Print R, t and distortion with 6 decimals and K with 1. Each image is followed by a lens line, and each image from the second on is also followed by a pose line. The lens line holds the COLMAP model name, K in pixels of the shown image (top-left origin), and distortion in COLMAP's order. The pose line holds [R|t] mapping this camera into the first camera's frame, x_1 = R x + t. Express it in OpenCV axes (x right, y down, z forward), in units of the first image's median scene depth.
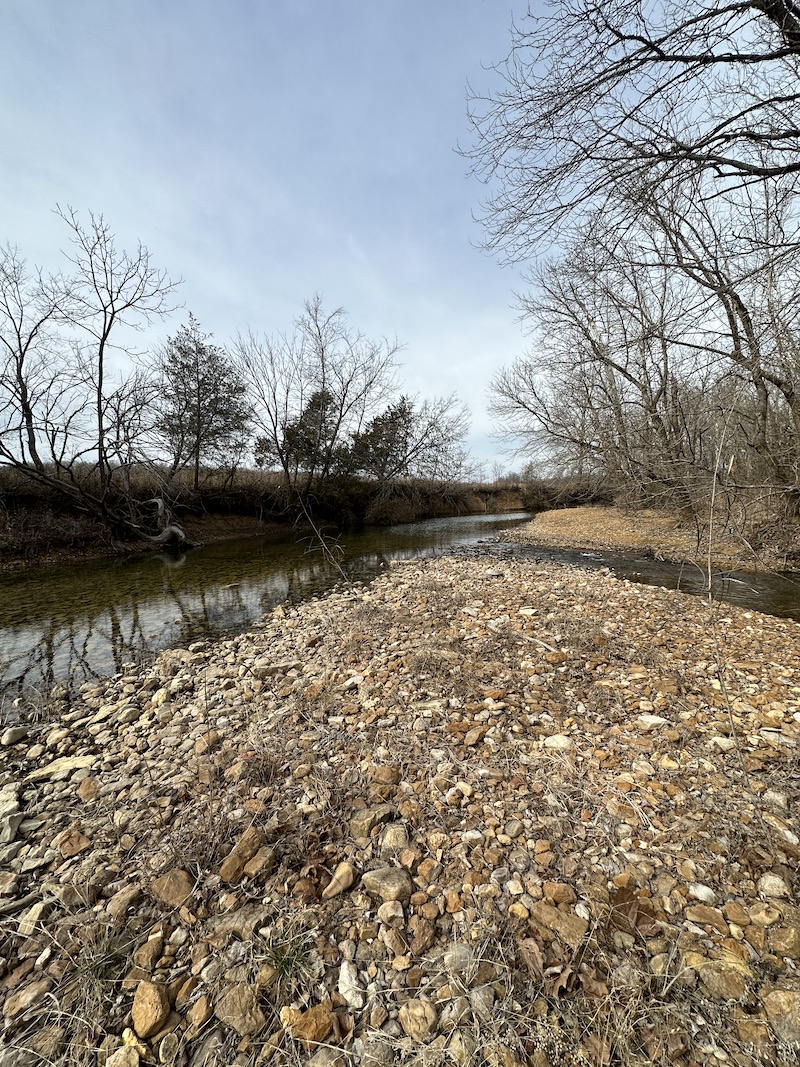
lens RADIAL K [[424.5, 0, 402.2], [0, 424.5, 533.2], [0, 0, 1]] dist [-0.002076, 0.000557]
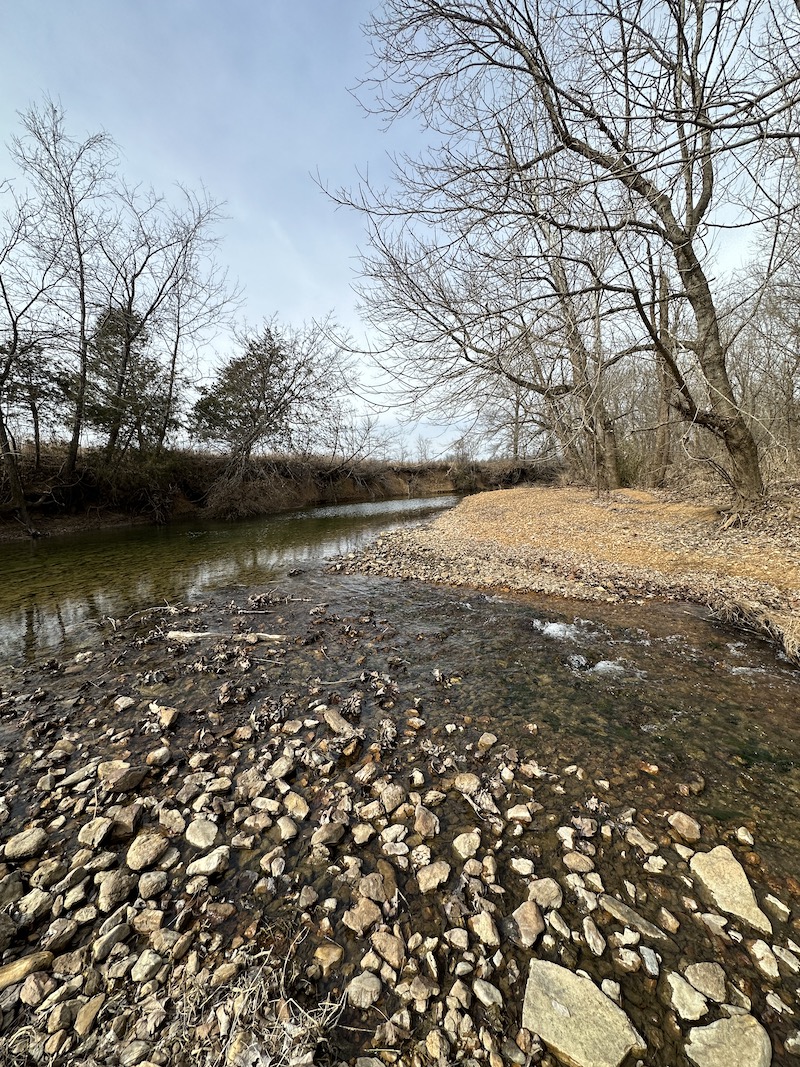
lens RADIAL K [[424.5, 0, 402.2], [0, 424.5, 533.2], [0, 0, 1]] dist [-0.002076, 0.000557]
pose [[0.990542, -0.031663, 0.133508, 0.078396], [0.026660, 0.998880, 0.039101, -0.010649], [-0.134596, -0.035172, 0.990276, 0.194129]]
